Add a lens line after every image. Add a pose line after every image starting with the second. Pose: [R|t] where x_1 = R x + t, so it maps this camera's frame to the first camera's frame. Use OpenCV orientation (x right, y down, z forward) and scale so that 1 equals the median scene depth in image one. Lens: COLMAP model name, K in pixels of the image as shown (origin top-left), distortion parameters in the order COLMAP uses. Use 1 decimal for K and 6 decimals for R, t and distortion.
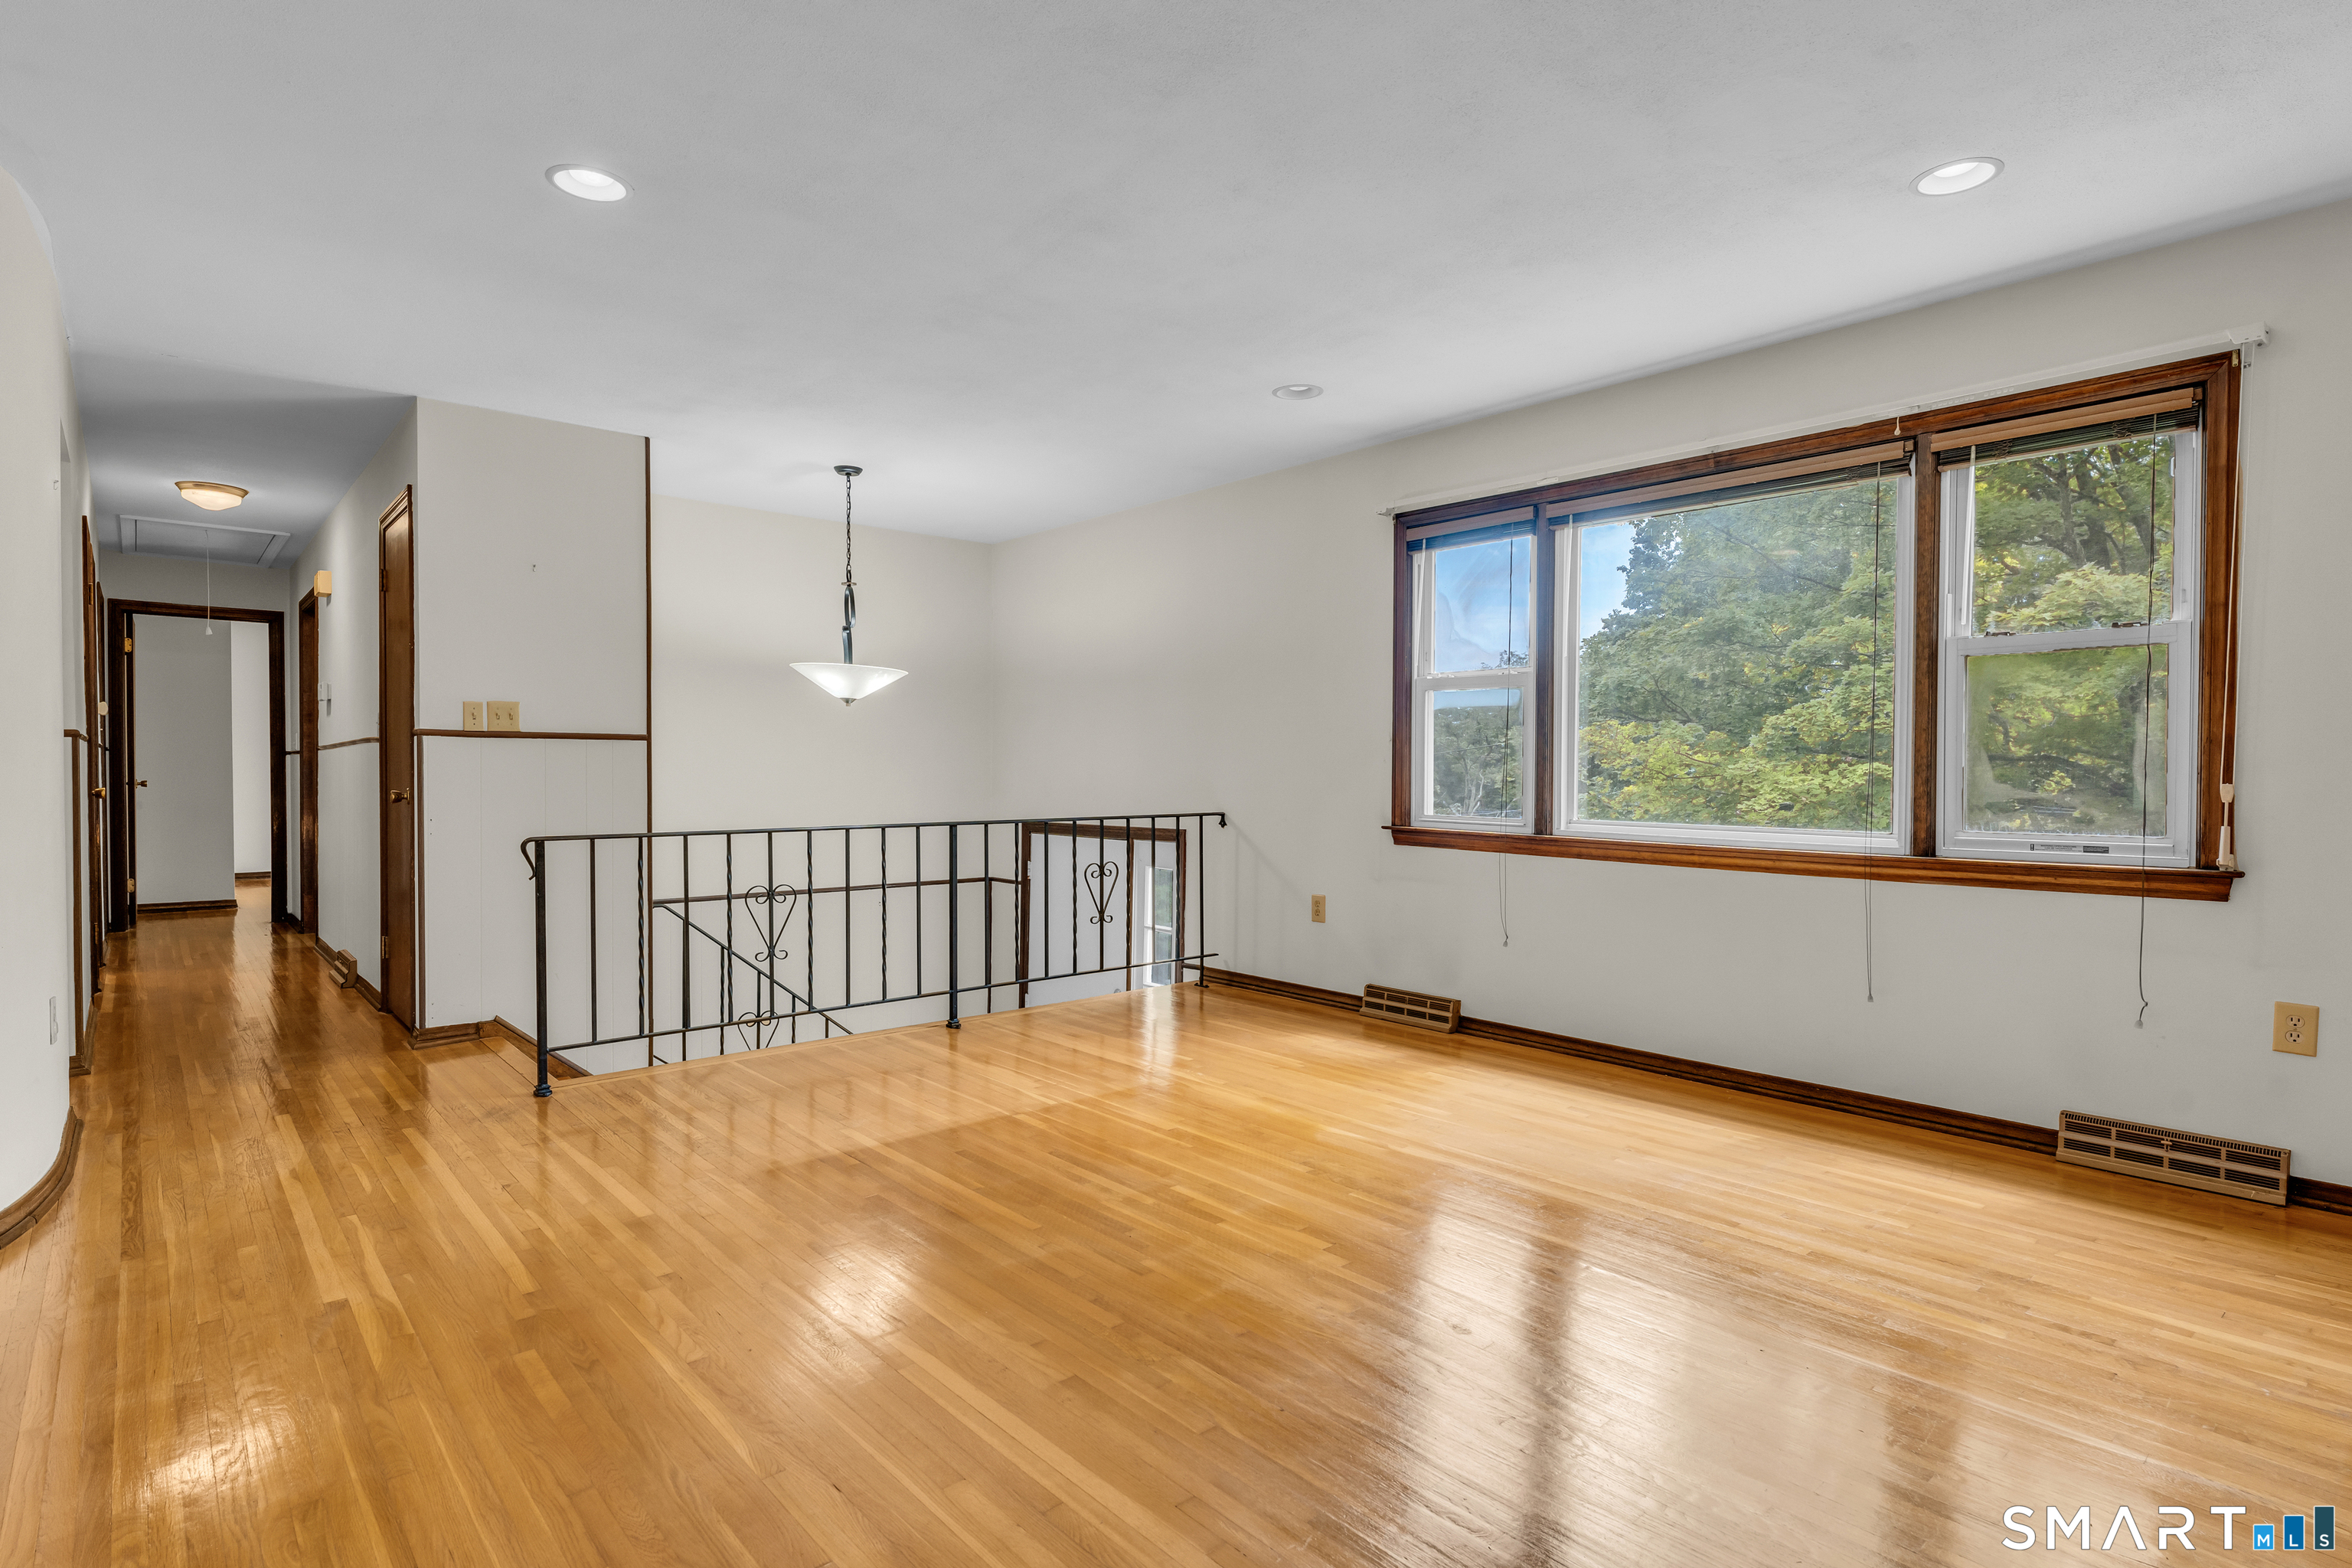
lens RADIAL K [[1188.0, 0, 1159.3], [0, 1188.0, 790.4], [0, 0, 1]] dist [-0.002932, -0.001048]
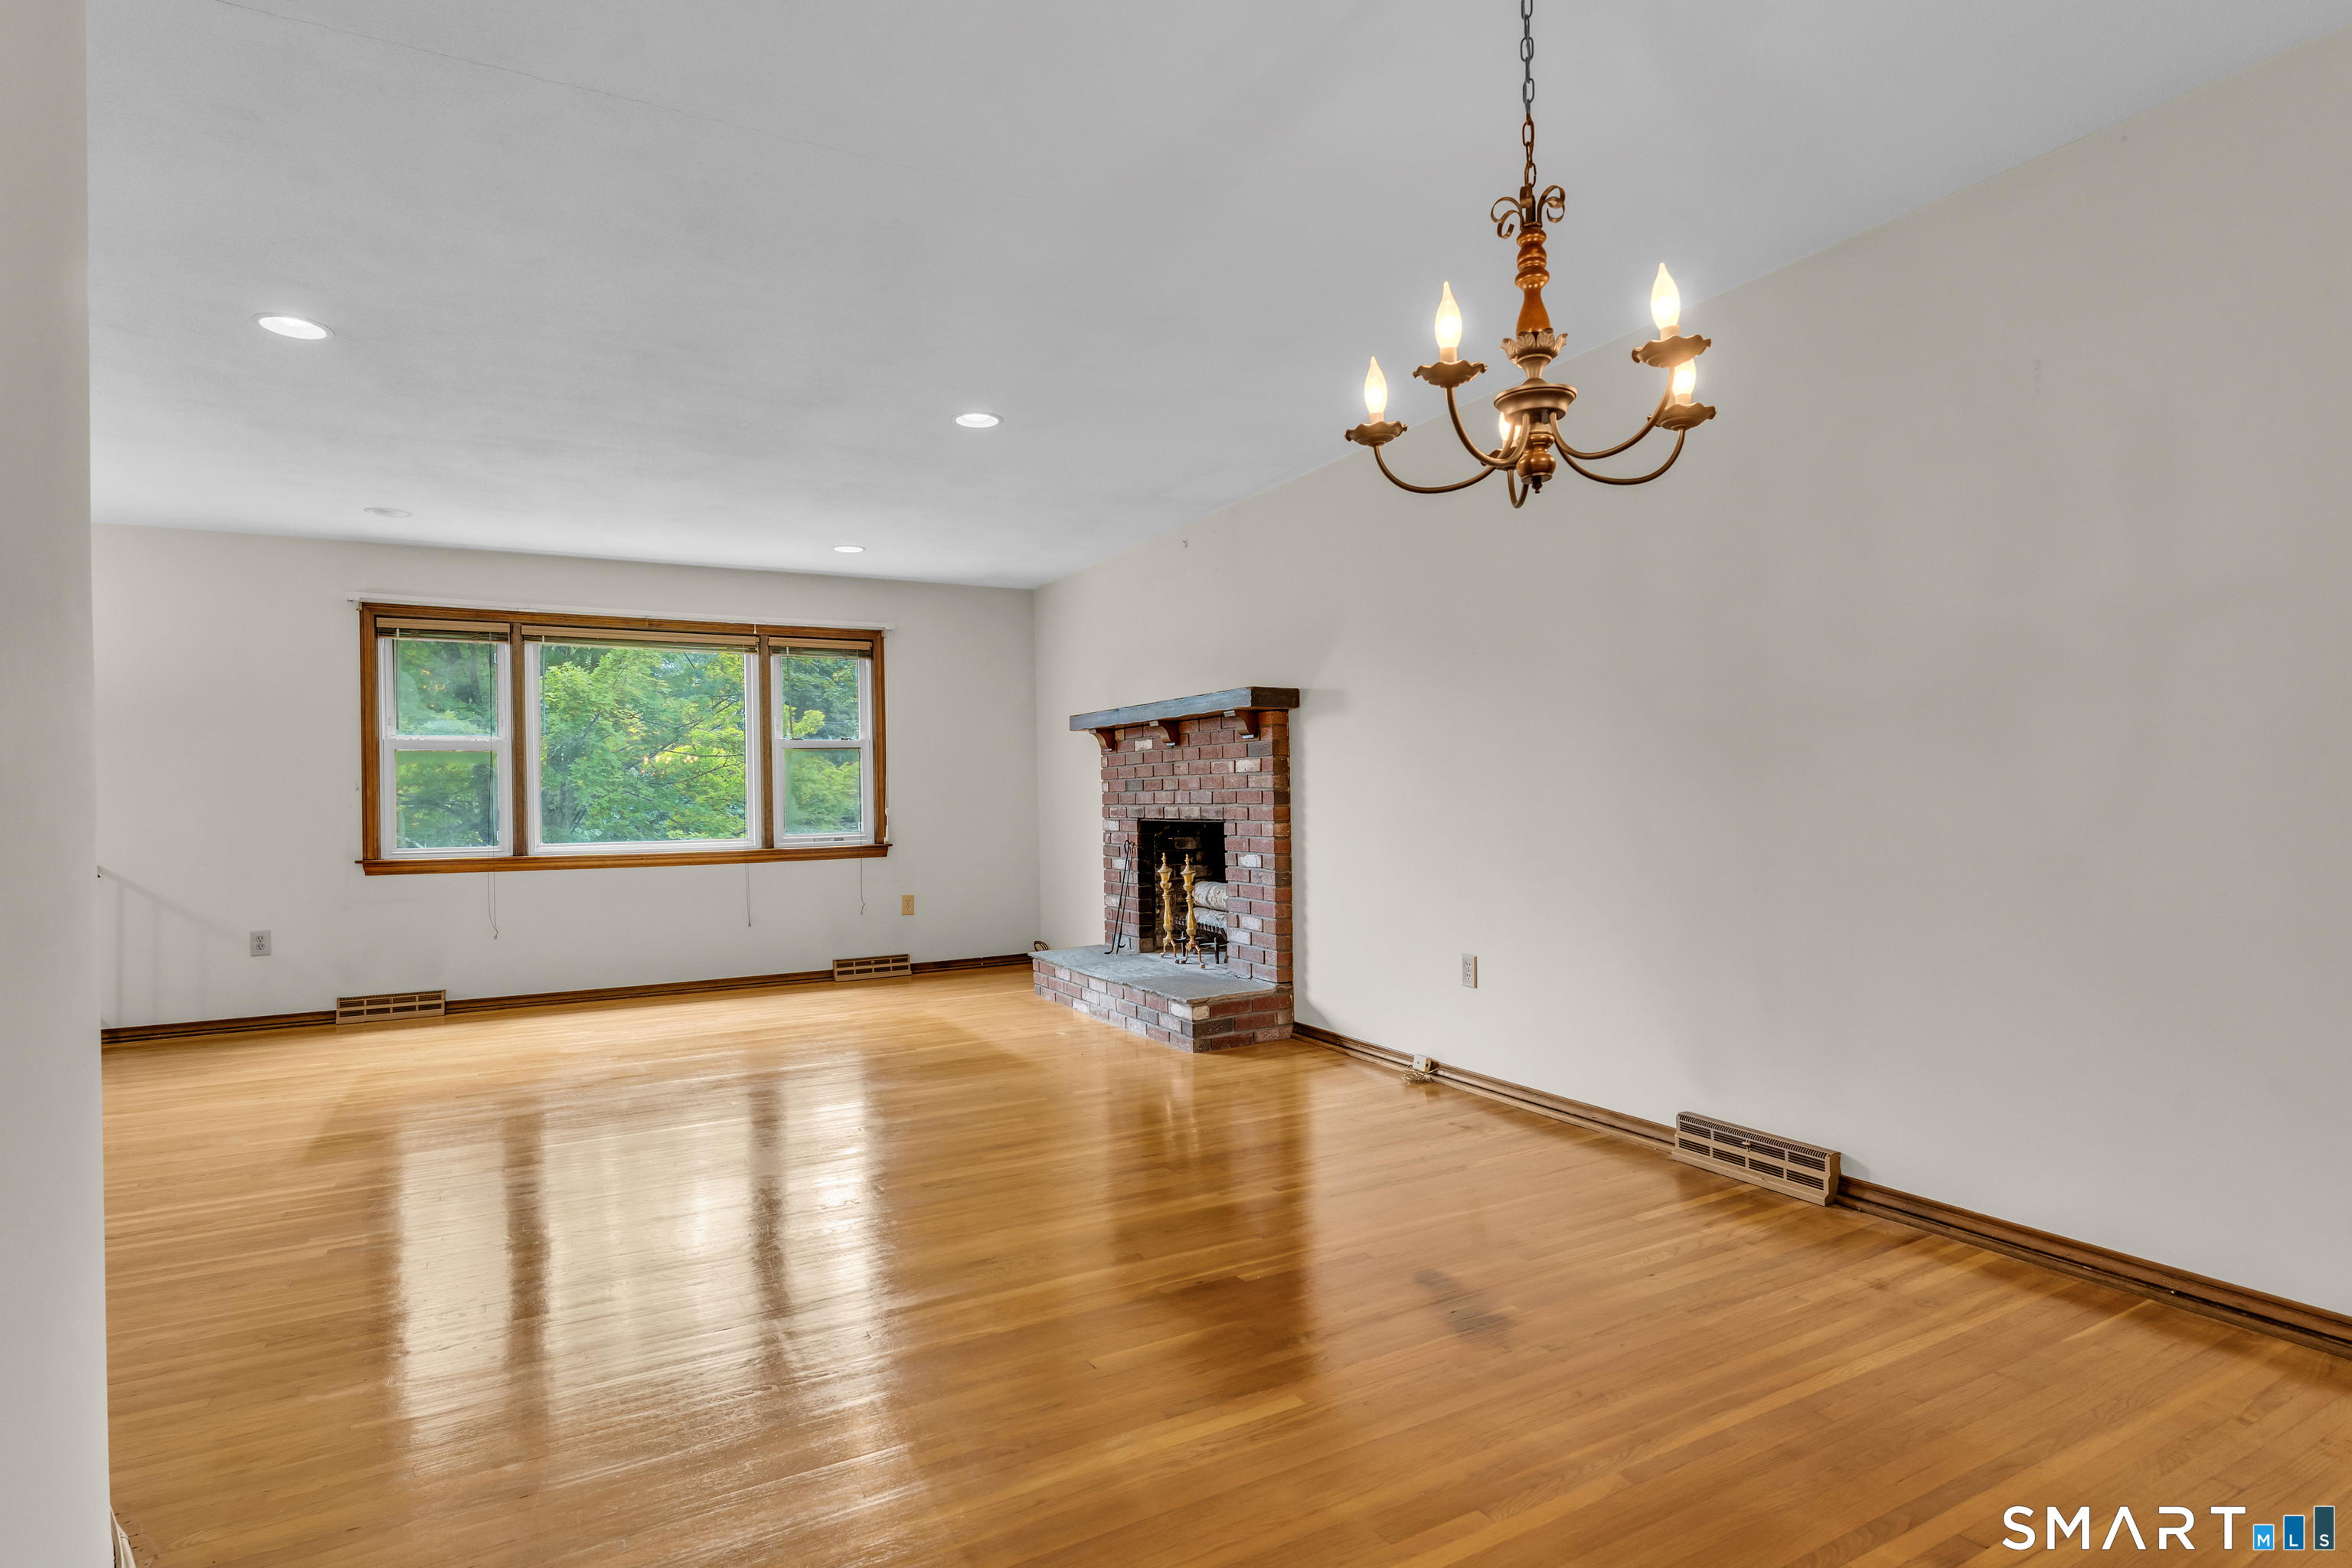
lens RADIAL K [[1188.0, 0, 1172.2], [0, 1188.0, 796.8], [0, 0, 1]] dist [-0.002932, -0.001048]
pose [[0.222792, -0.008093, 0.974832, -0.889175], [0.037225, 0.999307, -0.000211, -0.004091], [-0.974155, 0.036335, 0.222939, -0.075608]]
